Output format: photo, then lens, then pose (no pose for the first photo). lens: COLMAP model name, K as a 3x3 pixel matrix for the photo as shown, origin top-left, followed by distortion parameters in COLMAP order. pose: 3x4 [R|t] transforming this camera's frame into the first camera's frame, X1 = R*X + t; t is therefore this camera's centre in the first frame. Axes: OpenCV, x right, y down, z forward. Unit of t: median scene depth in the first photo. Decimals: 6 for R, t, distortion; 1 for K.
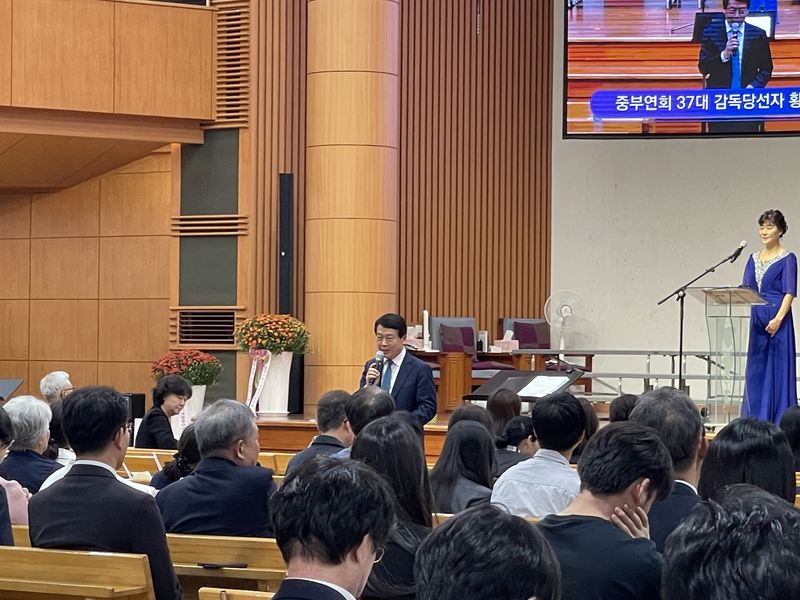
lens RADIAL K [[2898.2, 0, 400.6], [0, 2898.2, 304.8], [0, 0, 1]] dist [0.124697, 0.000000]
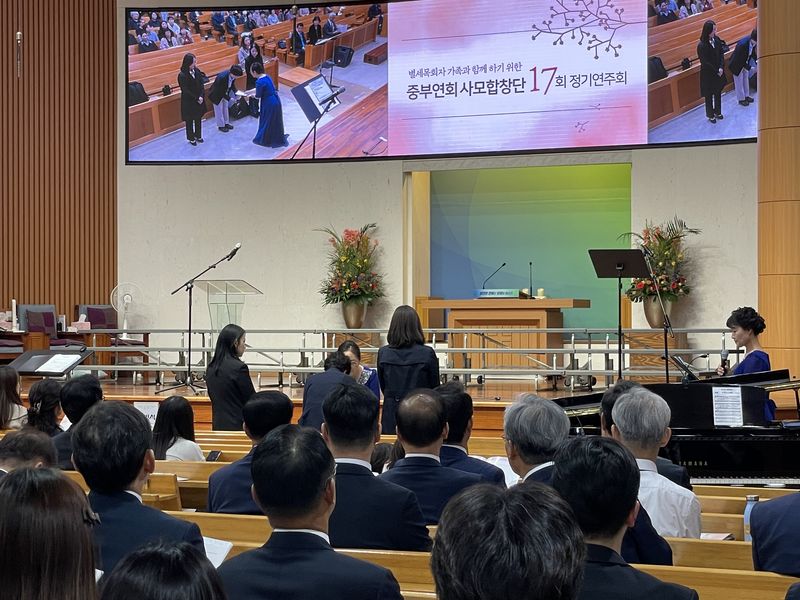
lens RADIAL K [[2013.6, 0, 397.5], [0, 2013.6, 300.0], [0, 0, 1]] dist [0.037227, 0.000000]
pose [[0.989063, -0.011546, 0.147043, 0.044243], [0.010798, 0.999924, 0.005885, -0.001270], [-0.147100, -0.004233, 0.989113, 0.099069]]
